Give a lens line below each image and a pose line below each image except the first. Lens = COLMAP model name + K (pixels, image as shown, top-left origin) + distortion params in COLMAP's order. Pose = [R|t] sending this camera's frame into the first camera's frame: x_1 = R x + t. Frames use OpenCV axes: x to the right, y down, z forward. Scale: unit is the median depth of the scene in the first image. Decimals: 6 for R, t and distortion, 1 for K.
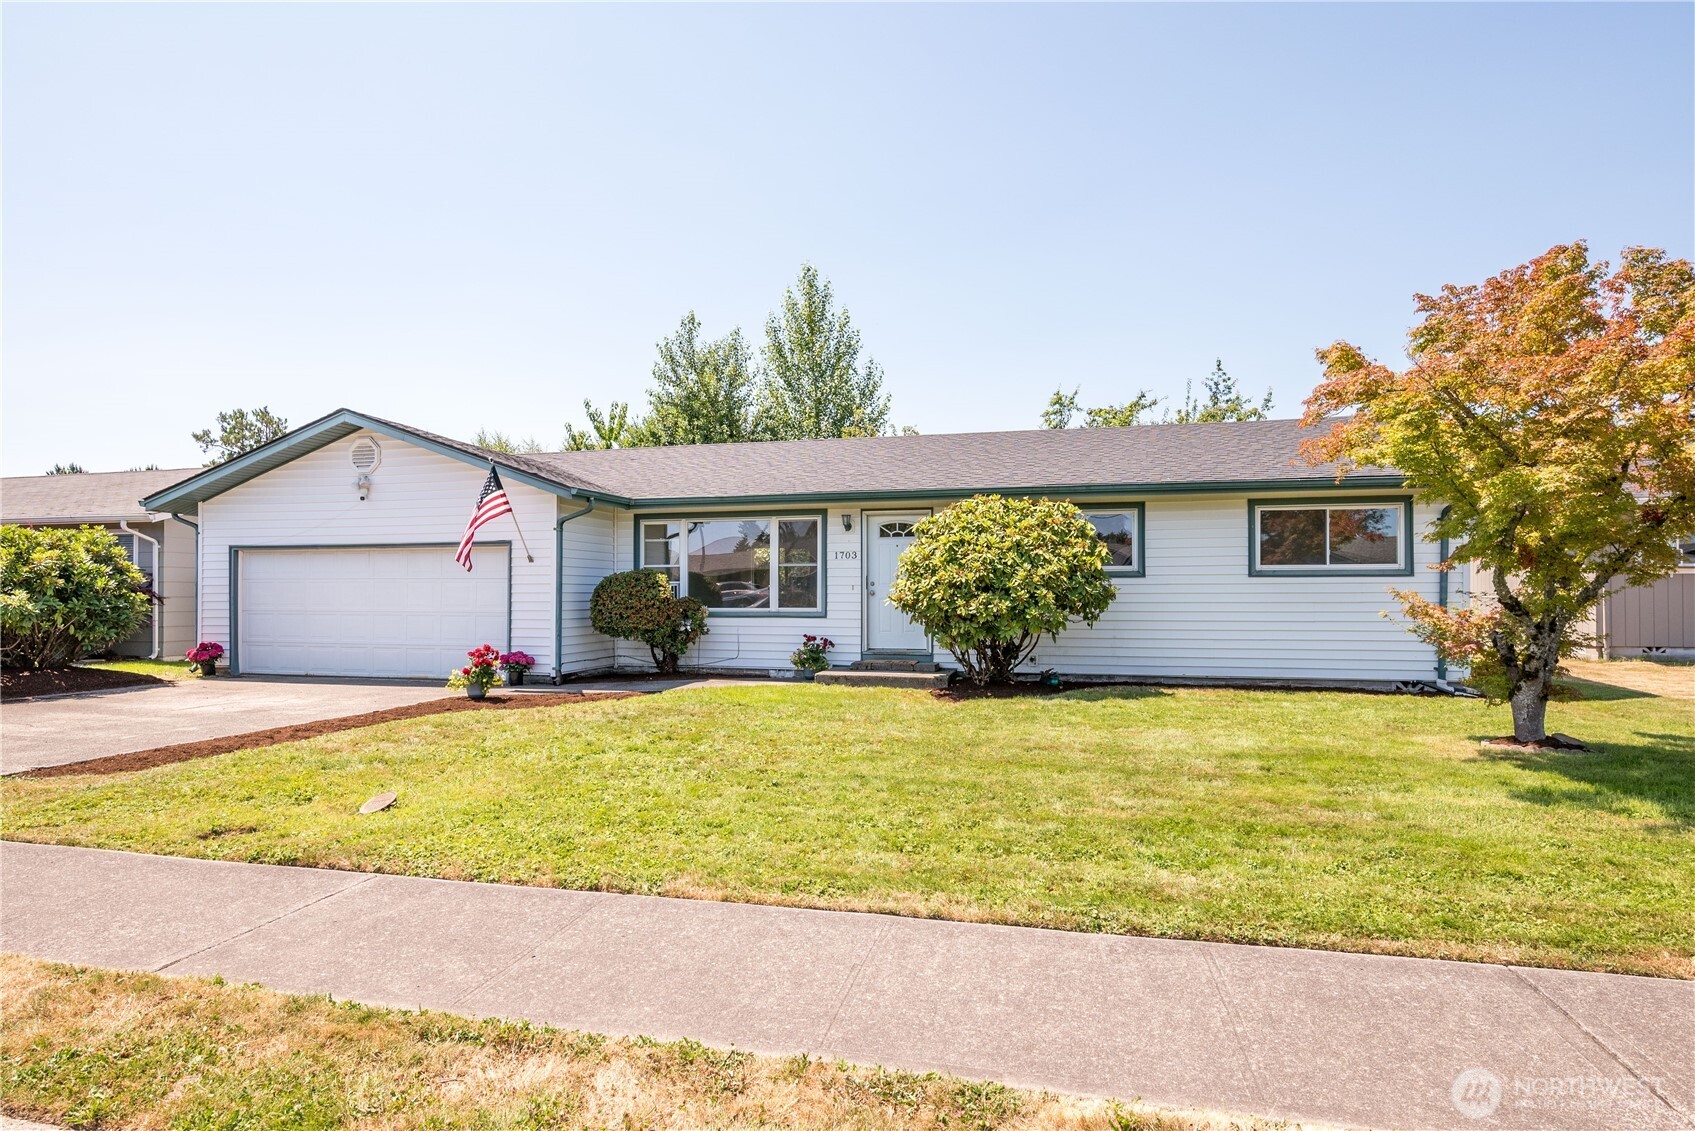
lens RADIAL K [[839.9, 0, 830.1], [0, 839.9, 597.2], [0, 0, 1]] dist [0.002114, 0.000218]
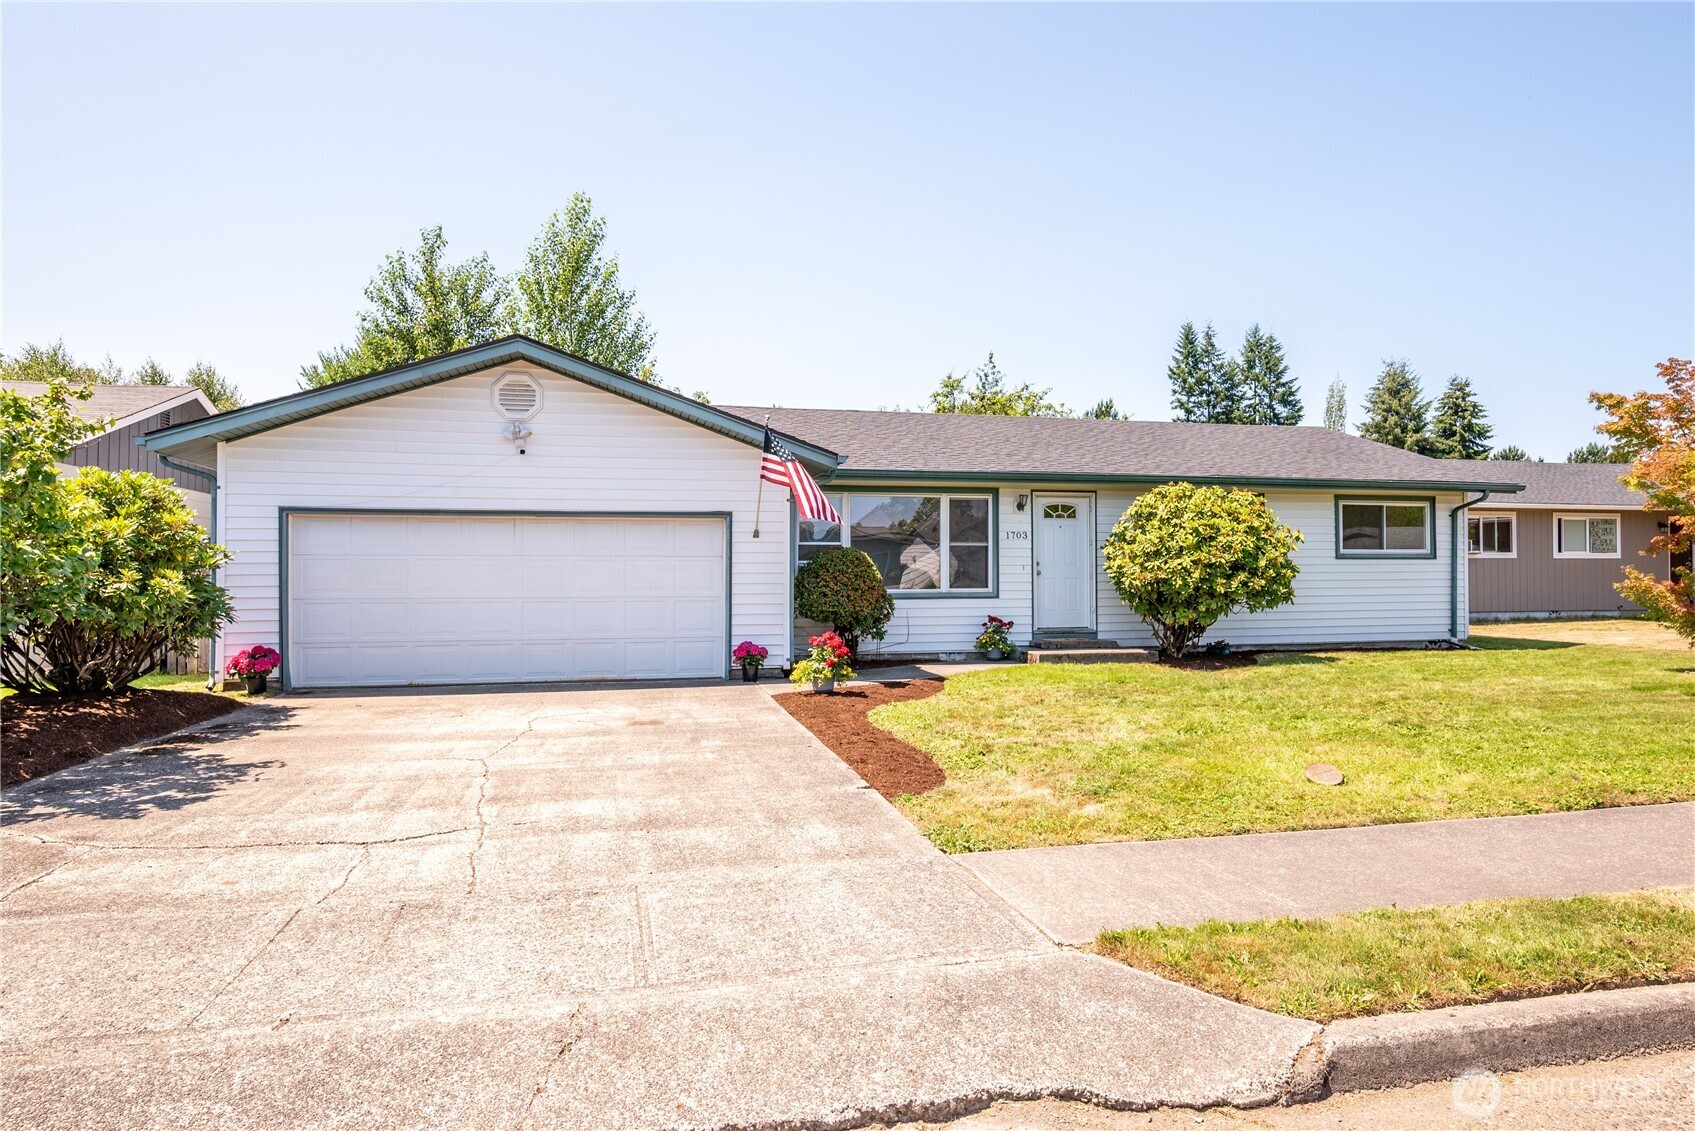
lens RADIAL K [[913.2, 0, 881.7], [0, 913.2, 575.9], [0, 0, 1]] dist [-0.000356, -0.000602]
pose [[0.899627, -0.002943, 0.436650, -0.603379], [0.004005, 0.999991, -0.001511, -0.000523], [-0.436642, 0.003108, 0.899630, 0.092555]]
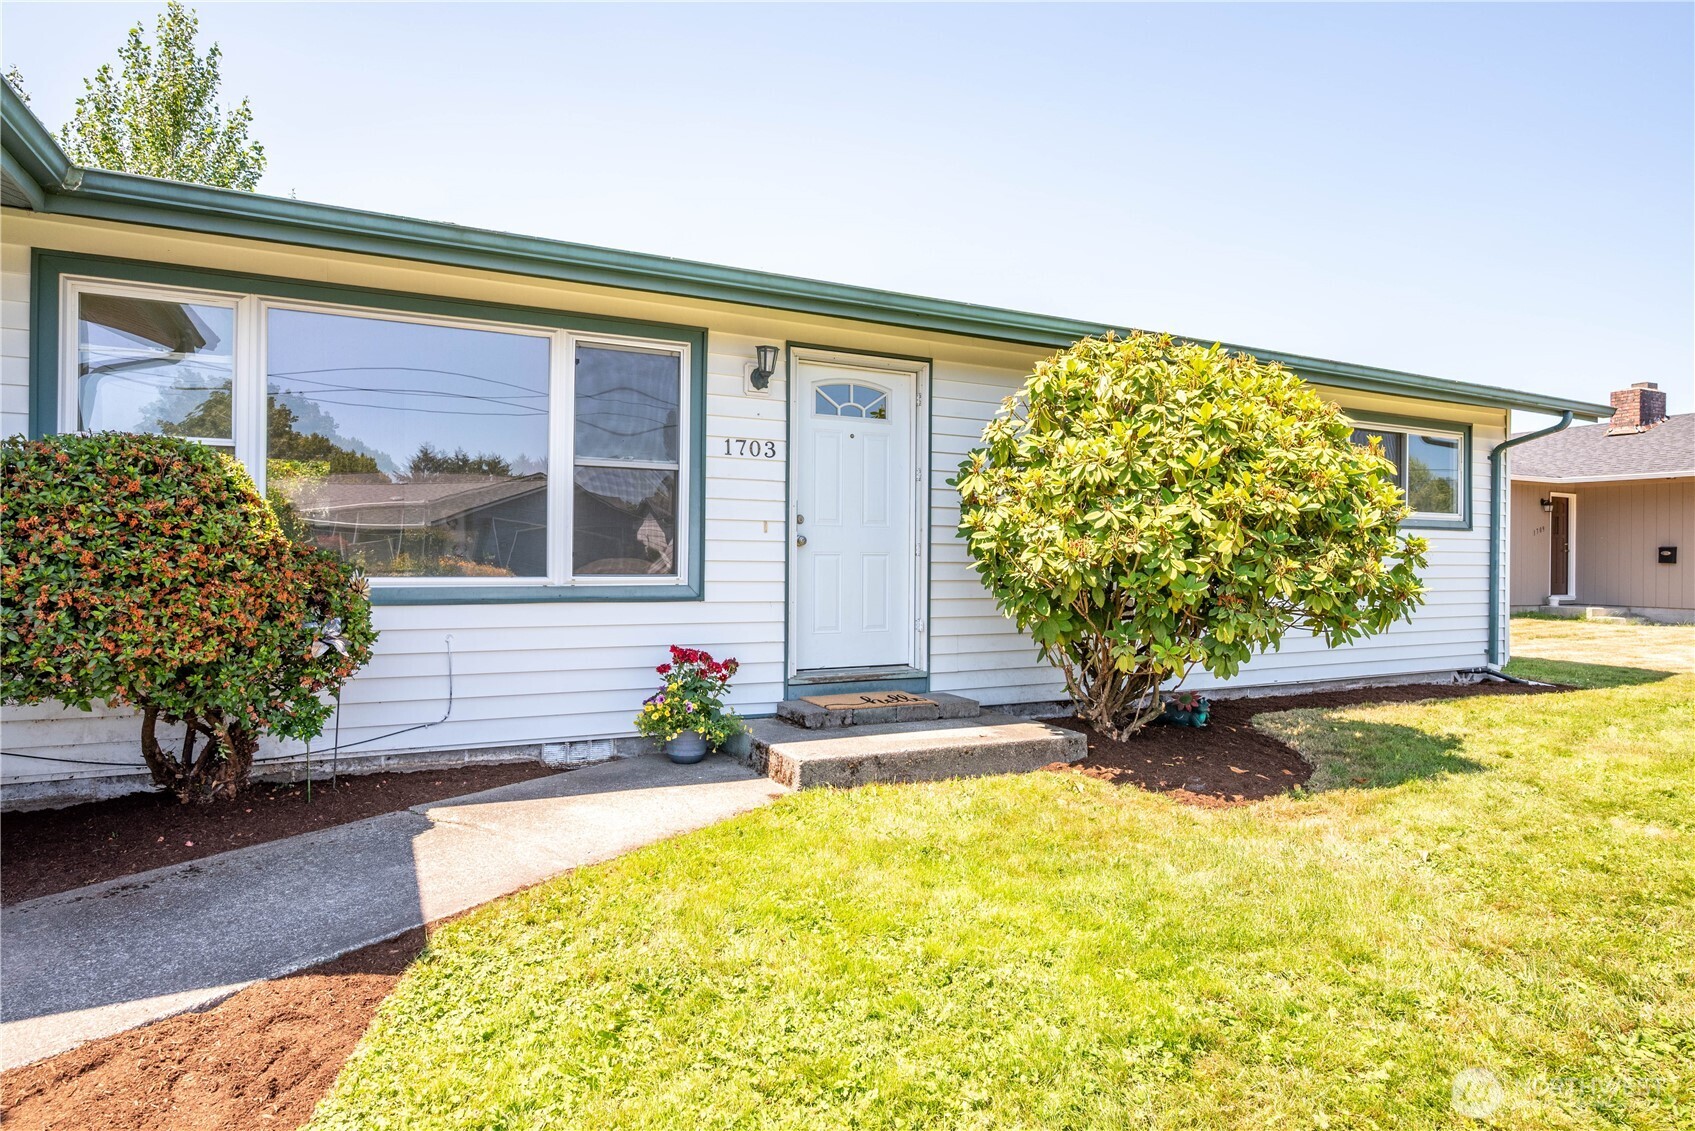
lens RADIAL K [[913.2, 0, 859.3], [0, 913.2, 563.2], [0, 0, 1]] dist [-0.000356, -0.000602]
pose [[0.774898, 0.003462, 0.632077, -0.224953], [-0.008815, 0.999947, 0.005330, 0.003892], [-0.632025, -0.009702, 0.774887, 0.619512]]
